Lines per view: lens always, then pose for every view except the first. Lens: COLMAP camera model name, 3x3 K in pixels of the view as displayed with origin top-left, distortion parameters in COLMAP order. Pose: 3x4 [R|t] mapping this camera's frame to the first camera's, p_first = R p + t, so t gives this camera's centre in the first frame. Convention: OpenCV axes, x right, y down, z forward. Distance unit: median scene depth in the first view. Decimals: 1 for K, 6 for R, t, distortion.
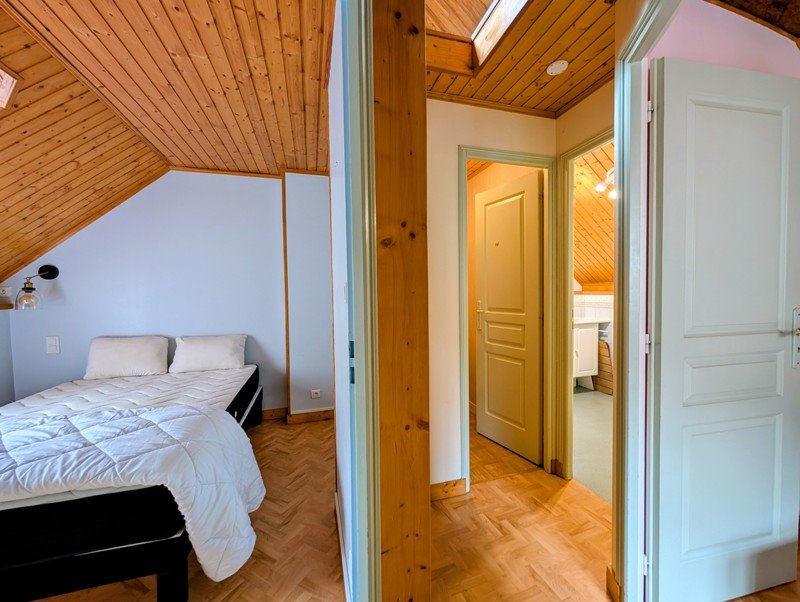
lens RADIAL K [[312.7, 0, 398.5], [0, 312.7, 302.6], [0, 0, 1]] dist [0.000664, 0.000448]
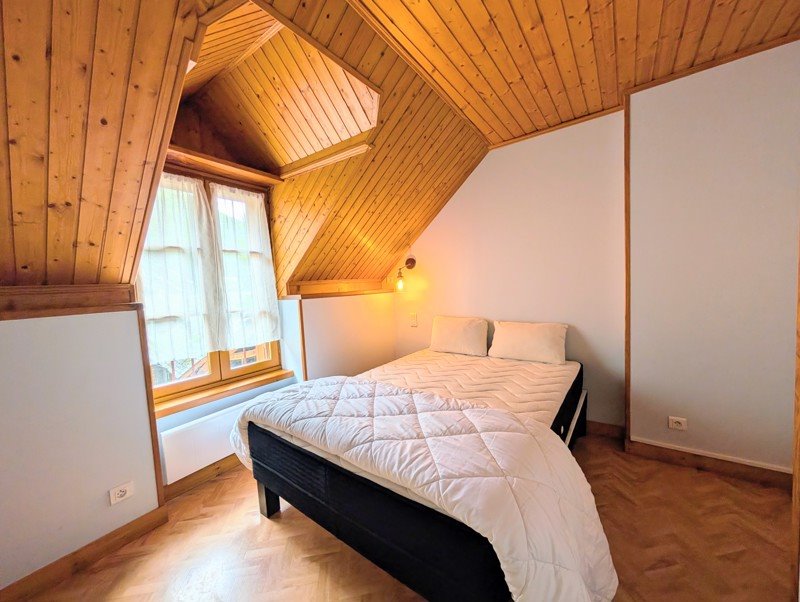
lens RADIAL K [[312.7, 0, 398.5], [0, 312.7, 302.6], [0, 0, 1]] dist [0.000664, 0.000448]
pose [[0.616706, 0.029660, -0.786635, -0.226132], [0.013832, 0.998727, 0.048501, -0.000065], [0.787072, -0.040792, 0.615511, 0.288331]]
